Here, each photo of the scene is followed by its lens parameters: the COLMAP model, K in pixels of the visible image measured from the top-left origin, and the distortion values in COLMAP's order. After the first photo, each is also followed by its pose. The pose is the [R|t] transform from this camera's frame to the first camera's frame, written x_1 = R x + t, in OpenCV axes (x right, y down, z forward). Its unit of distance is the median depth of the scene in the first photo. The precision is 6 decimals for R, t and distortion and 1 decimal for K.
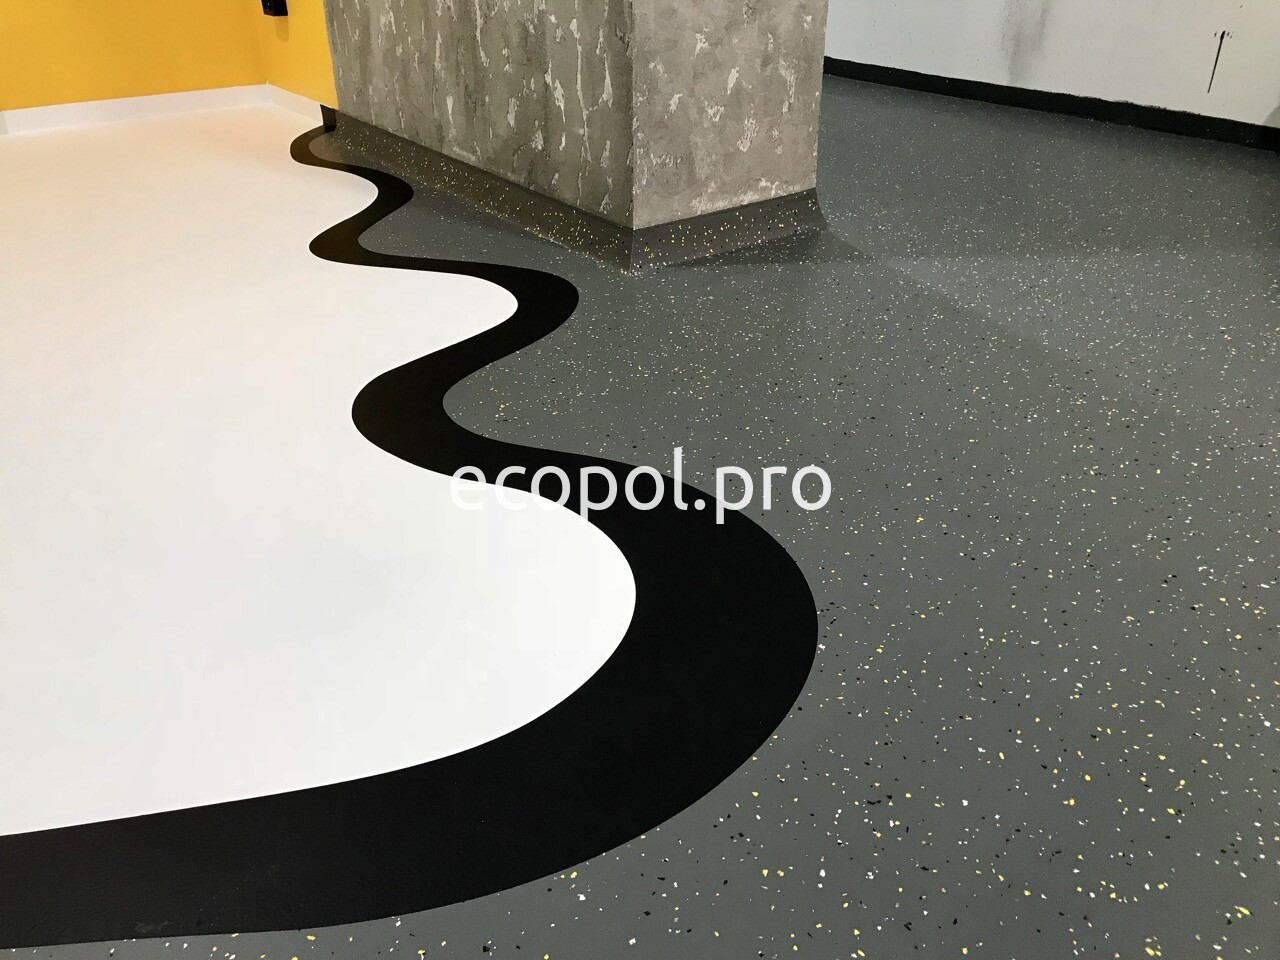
lens RADIAL K [[1031.7, 0, 637.7], [0, 1031.7, 476.6], [0, 0, 1]] dist [-0.011696, -0.001720]
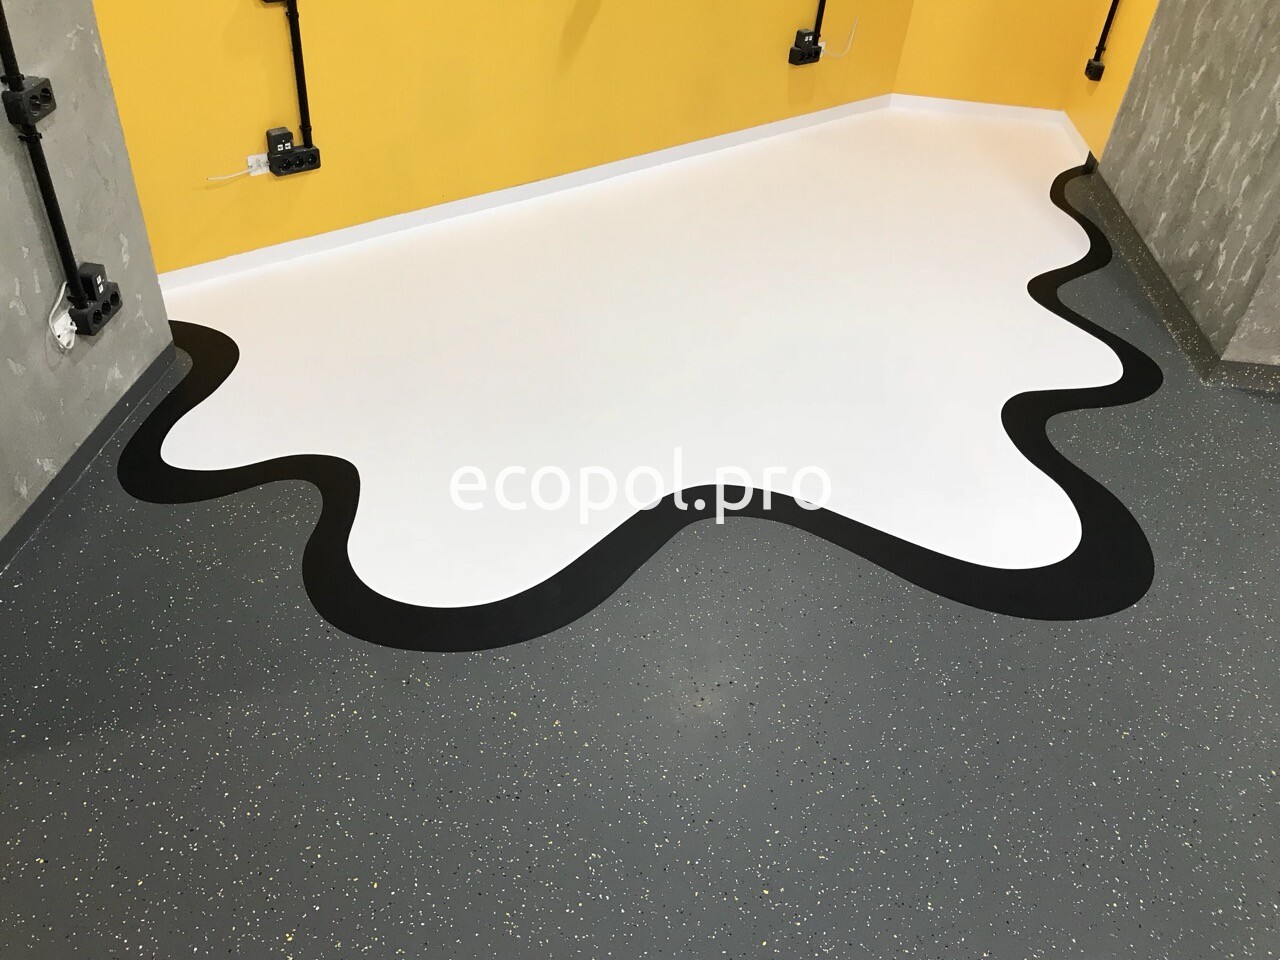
lens RADIAL K [[1031.7, 0, 636.0], [0, 1031.7, 474.0], [0, 0, 1]] dist [-0.011696, -0.001720]
pose [[0.748901, 0.468380, -0.468794, 0.132795], [-0.397005, 0.883527, 0.248529, -0.108554], [0.530598, -0.000010, 0.847624, -0.746718]]
